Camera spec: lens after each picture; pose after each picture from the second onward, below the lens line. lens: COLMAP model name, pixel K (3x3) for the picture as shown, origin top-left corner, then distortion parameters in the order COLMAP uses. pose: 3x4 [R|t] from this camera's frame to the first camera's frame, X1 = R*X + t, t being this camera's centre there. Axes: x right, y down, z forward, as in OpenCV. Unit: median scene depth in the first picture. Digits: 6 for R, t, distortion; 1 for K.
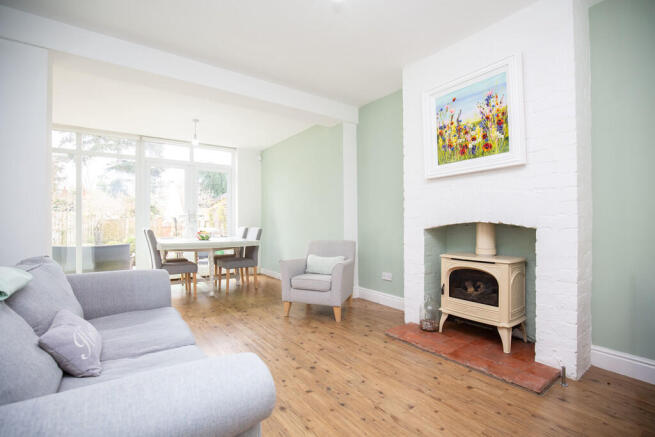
lens RADIAL K [[317.9, 0, 327.5], [0, 317.9, 218.5], [0, 0, 1]] dist [-0.037042, 0.000100]
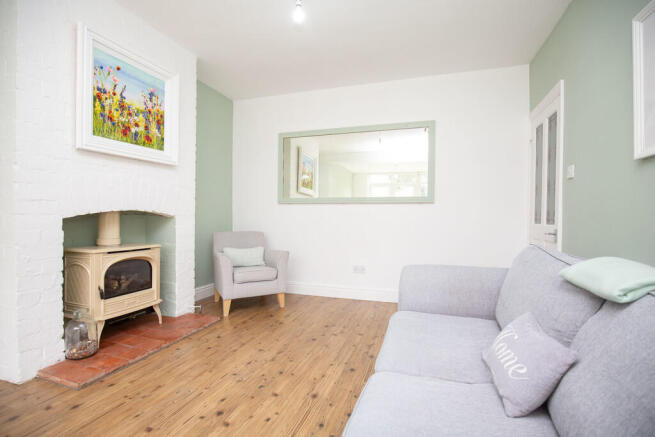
lens RADIAL K [[305.1, 0, 347.4], [0, 305.1, 220.8], [0, 0, 1]] dist [-0.037421, -0.000021]
pose [[-0.646241, -0.008465, 0.763086, -0.676353], [-0.011481, 0.999933, 0.001369, 0.036132], [-0.763047, -0.007876, -0.646295, 1.117255]]
